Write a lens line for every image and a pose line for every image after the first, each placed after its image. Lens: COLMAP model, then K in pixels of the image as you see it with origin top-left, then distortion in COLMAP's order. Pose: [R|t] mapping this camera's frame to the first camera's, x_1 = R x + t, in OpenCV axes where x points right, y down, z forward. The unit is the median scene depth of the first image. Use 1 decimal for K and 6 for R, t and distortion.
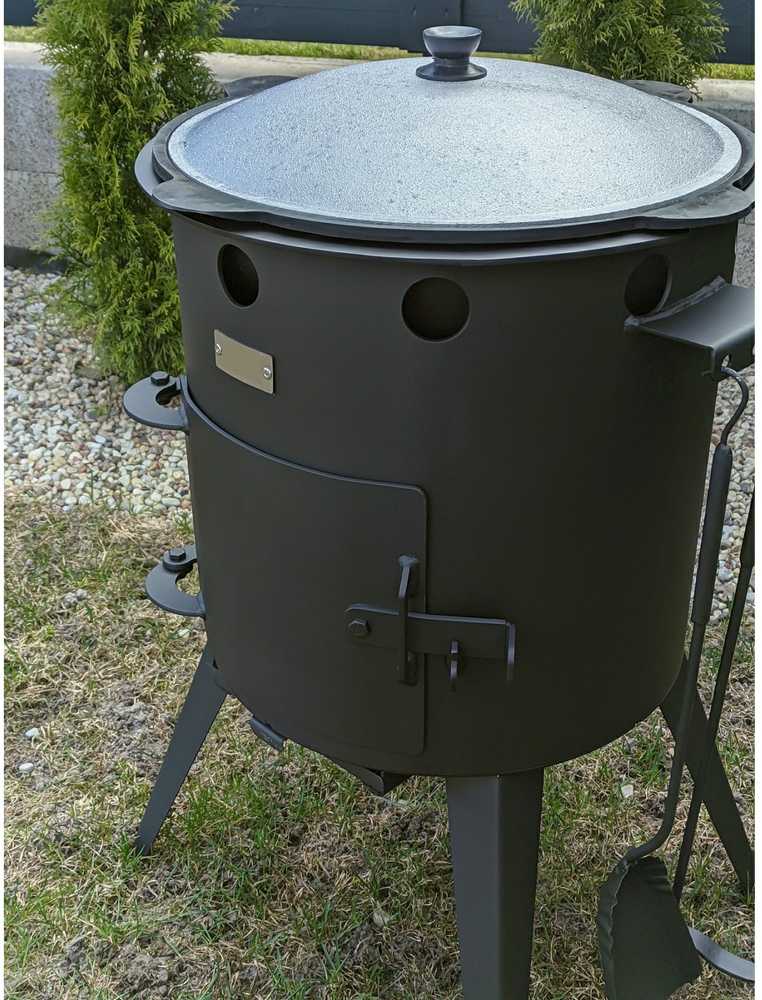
lens RADIAL K [[1323.4, 0, 376.3], [0, 1323.4, 507.1], [0, 0, 1]] dist [0.043438, 0.000000]
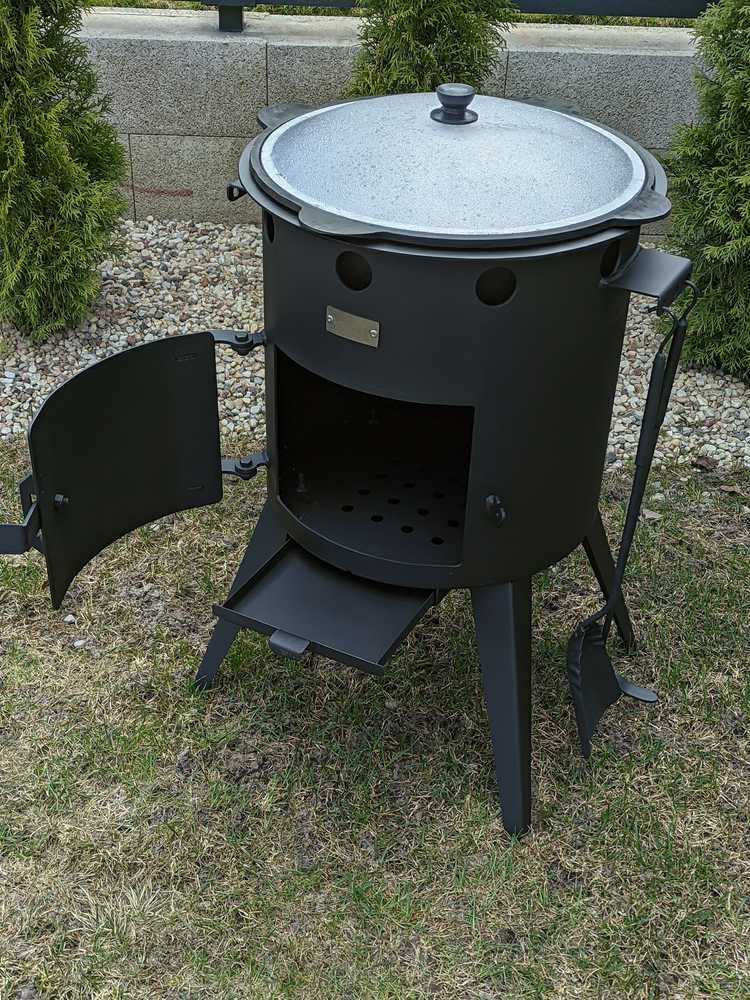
lens RADIAL K [[1312.3, 0, 374.2], [0, 1312.3, 505.8], [0, 0, 1]] dist [0.034922, 0.000000]
pose [[0.963582, -0.123289, 0.237294, -0.239285], [0.100931, 0.989420, 0.104217, -0.032699], [-0.247633, -0.076471, 0.965831, -0.239035]]
